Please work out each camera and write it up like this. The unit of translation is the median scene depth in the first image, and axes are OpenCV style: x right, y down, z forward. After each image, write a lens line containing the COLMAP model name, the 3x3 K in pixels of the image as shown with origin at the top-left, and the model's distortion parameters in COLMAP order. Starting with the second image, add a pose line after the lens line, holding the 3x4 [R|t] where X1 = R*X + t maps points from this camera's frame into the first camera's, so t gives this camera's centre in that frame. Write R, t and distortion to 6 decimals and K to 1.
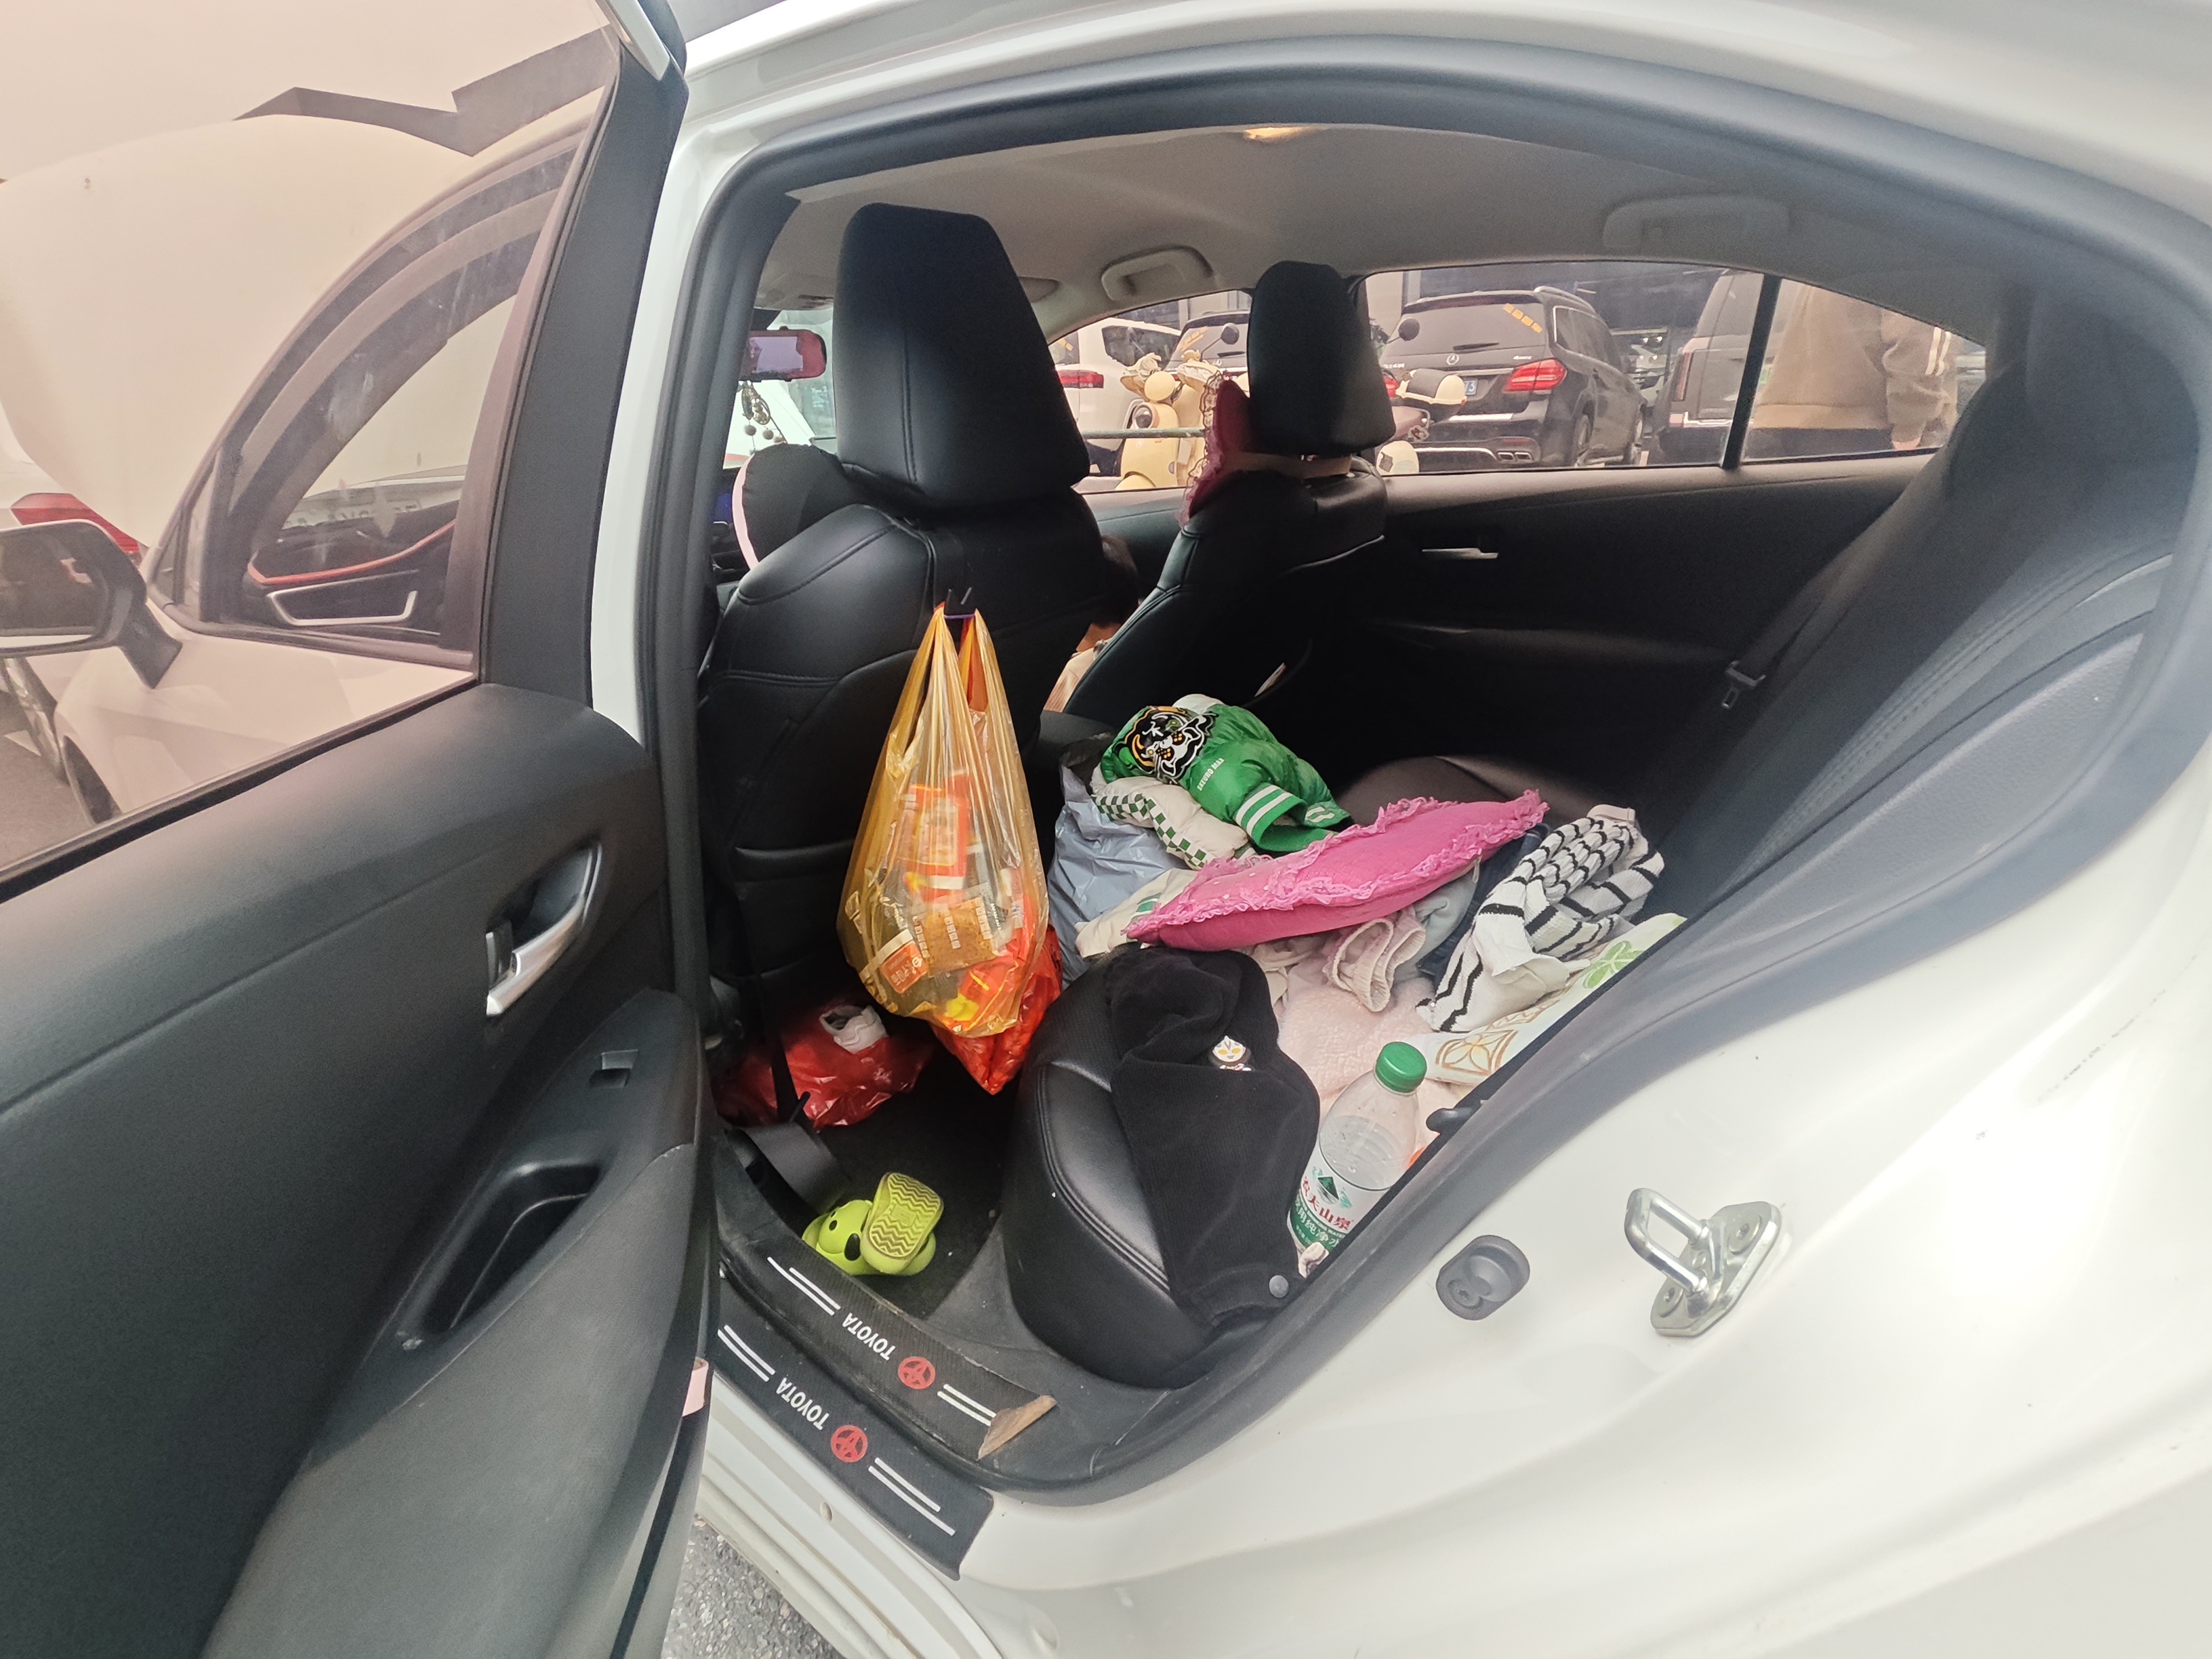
lens RADIAL K [[1001.9, 0, 1129.5], [0, 1001.9, 834.7], [0, 0, 1]] dist [-0.018837, 0.000193]
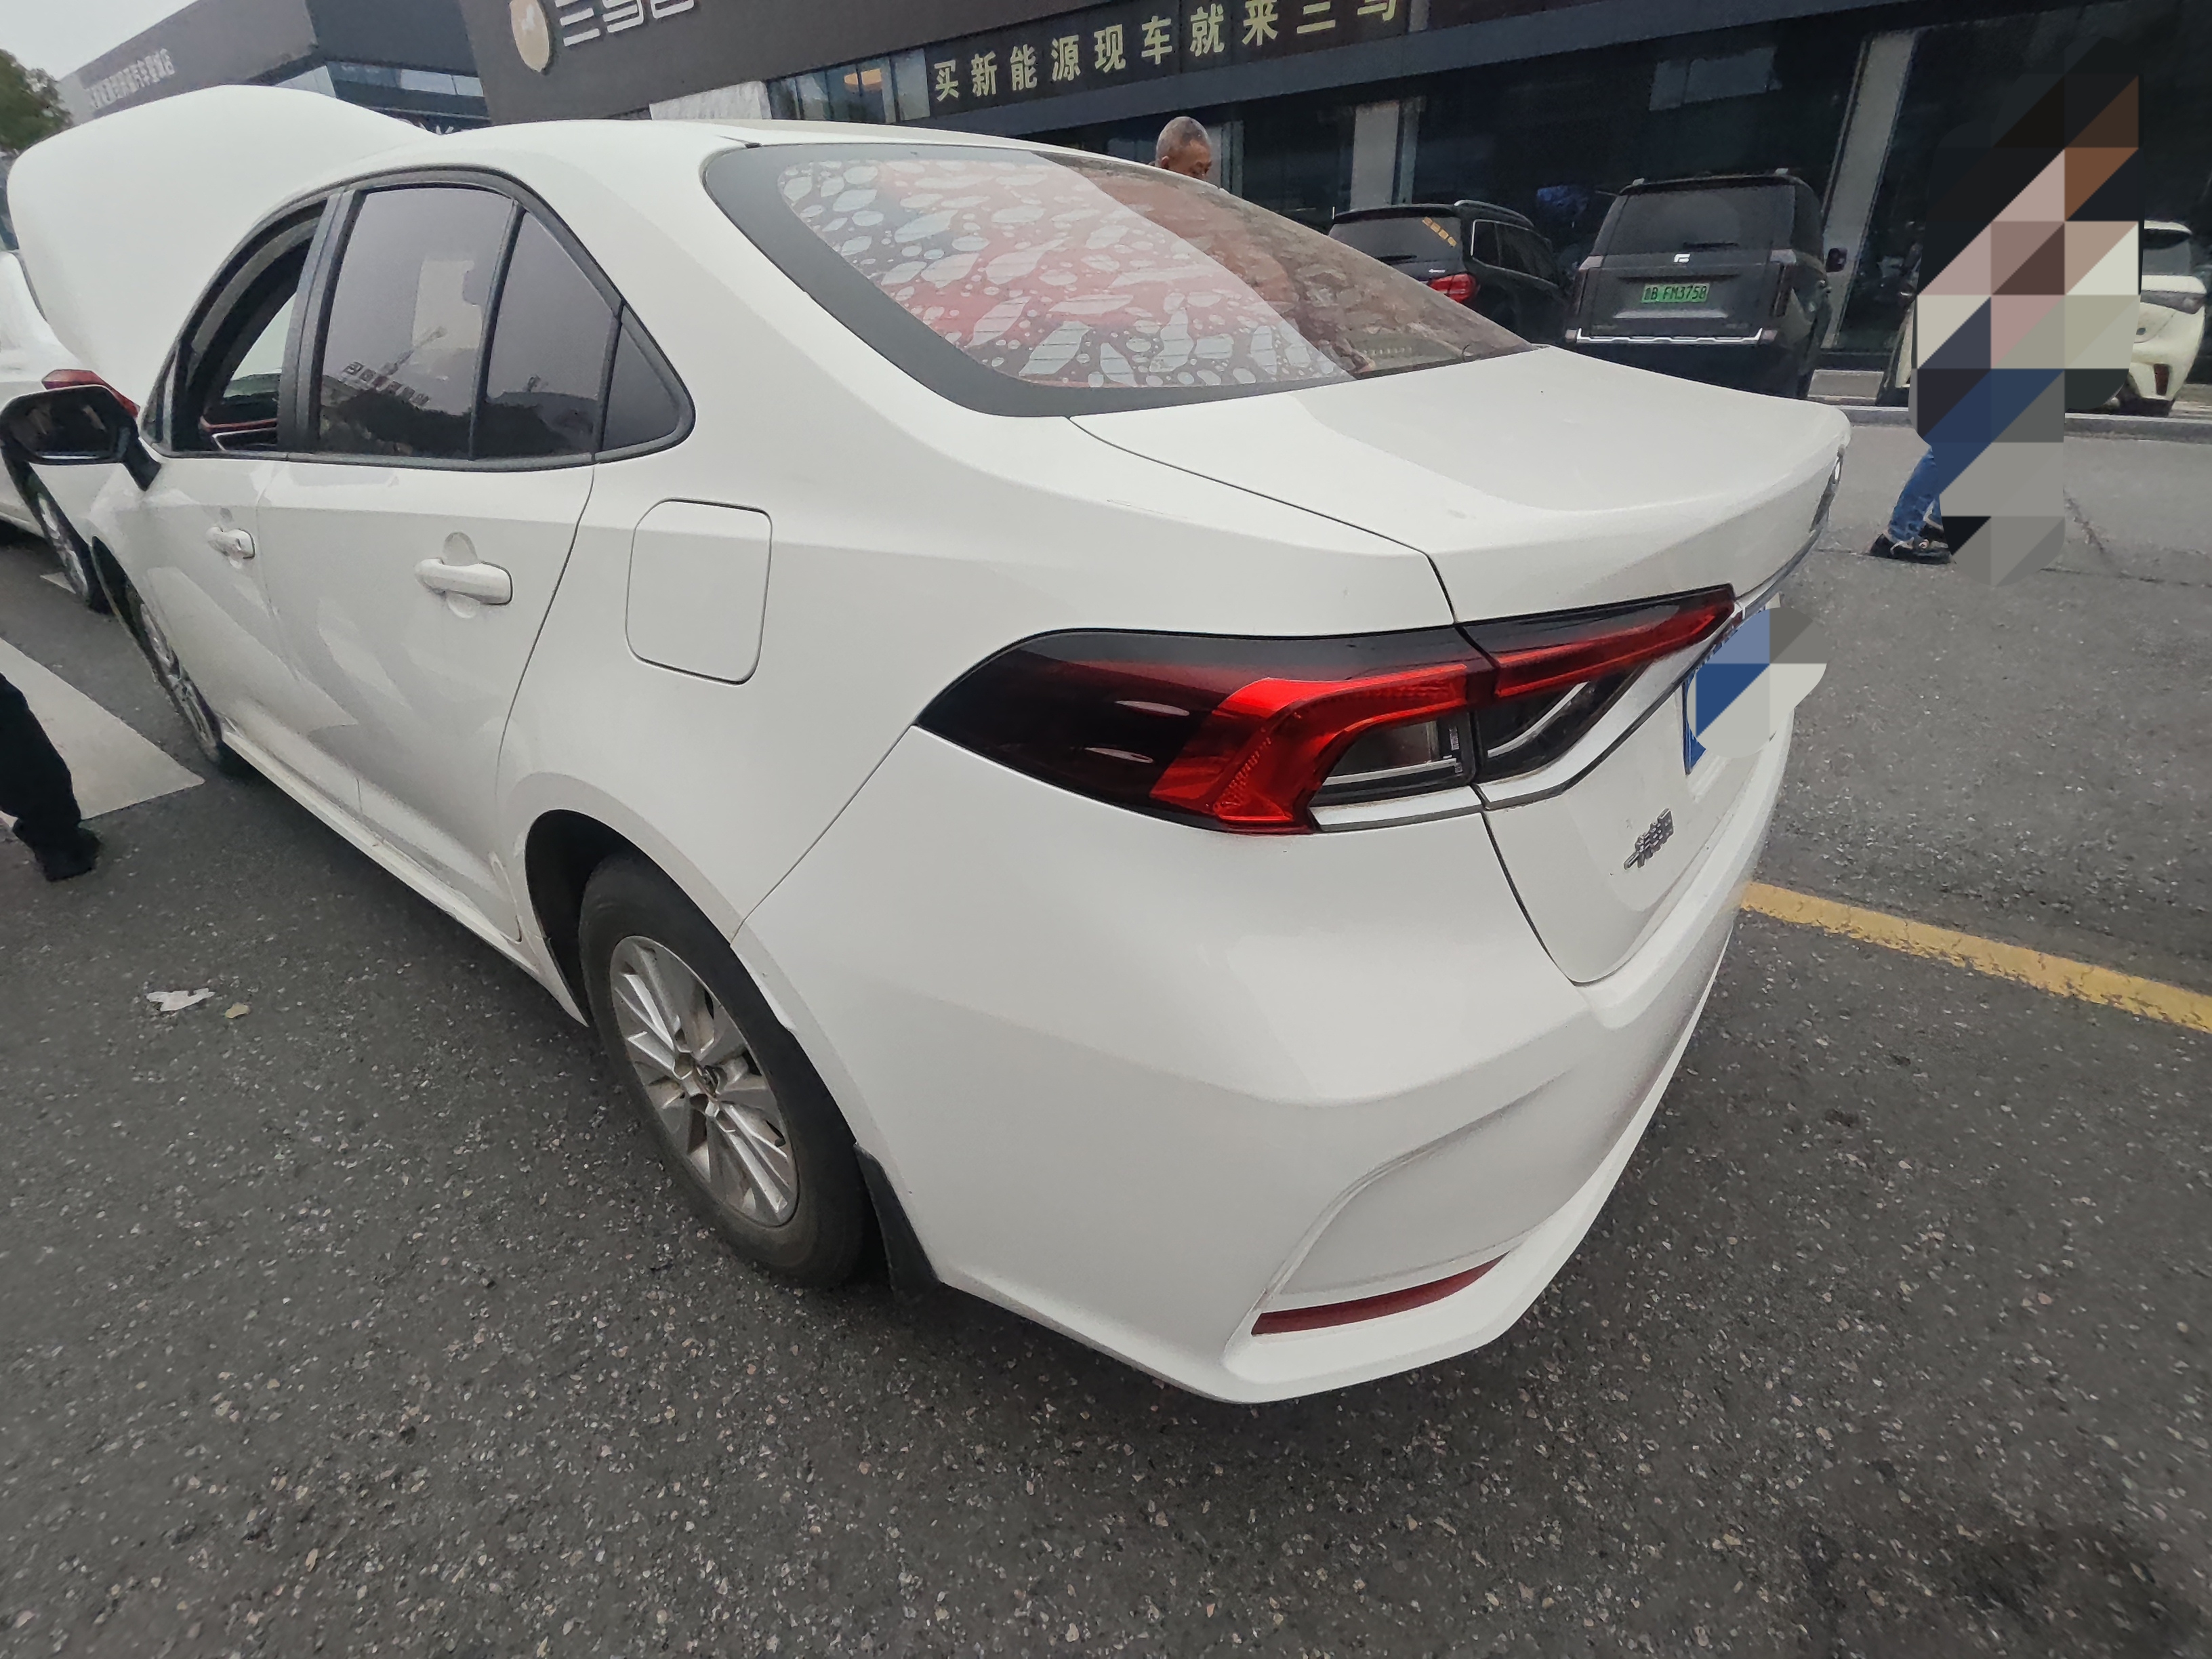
lens RADIAL K [[984.8, 0, 1106.0], [0, 984.8, 829.5], [0, 0, 1]] dist [0.000629, -0.005780]
pose [[0.999094, 0.034698, -0.024653, 0.635065], [-0.032574, 0.996111, 0.081864, 0.214215], [0.027398, -0.080987, 0.996339, -0.598031]]
